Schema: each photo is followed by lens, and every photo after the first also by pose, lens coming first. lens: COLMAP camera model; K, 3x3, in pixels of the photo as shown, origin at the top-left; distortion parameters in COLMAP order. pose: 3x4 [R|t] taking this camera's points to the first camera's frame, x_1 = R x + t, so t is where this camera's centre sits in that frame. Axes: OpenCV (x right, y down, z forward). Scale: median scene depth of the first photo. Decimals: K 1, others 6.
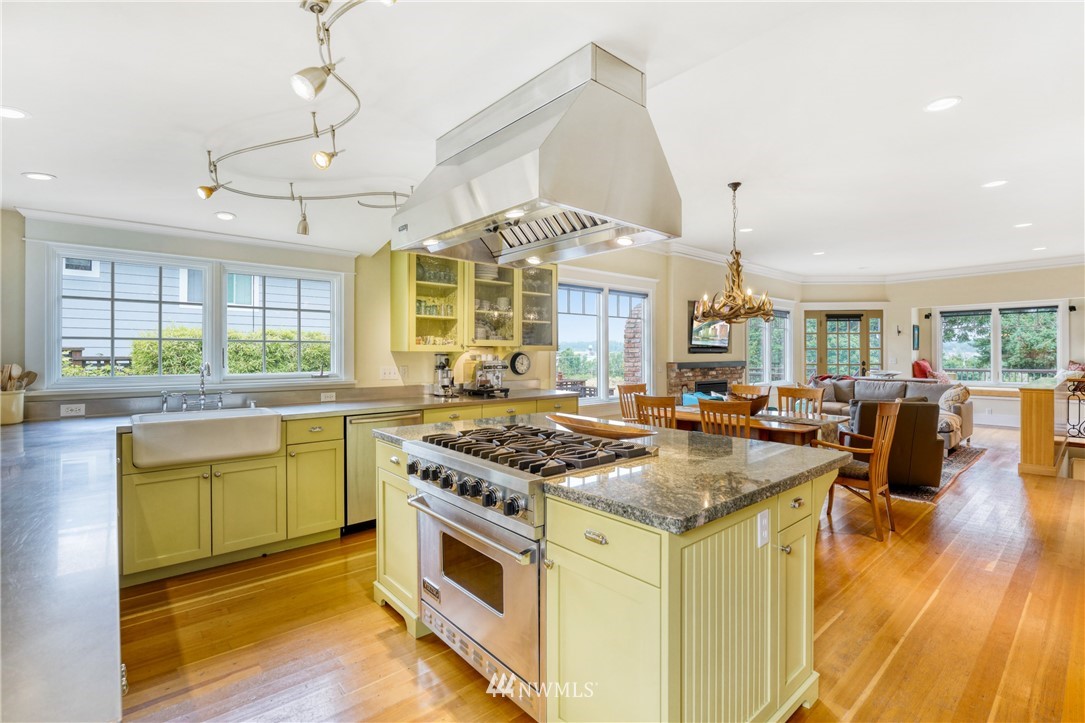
lens RADIAL K [[501.2, 0, 549.0], [0, 501.2, 364.1], [0, 0, 1]] dist [-0.013368, 0.000179]
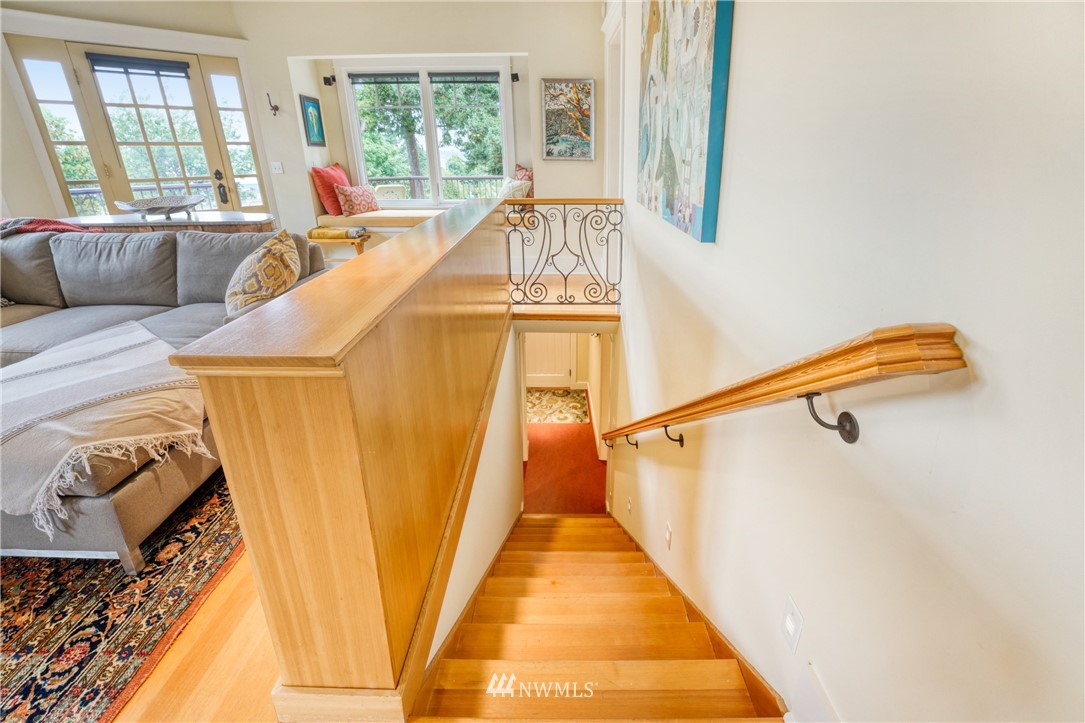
lens RADIAL K [[445.1, 0, 560.5], [0, 445.1, 330.7], [0, 0, 1]] dist [-0.021297, -0.000495]
pose [[0.647953, -0.272288, 0.711349, 1.086029], [0.014892, 0.938270, 0.345583, -0.003286], [-0.761535, -0.213328, 0.612009, 0.966862]]
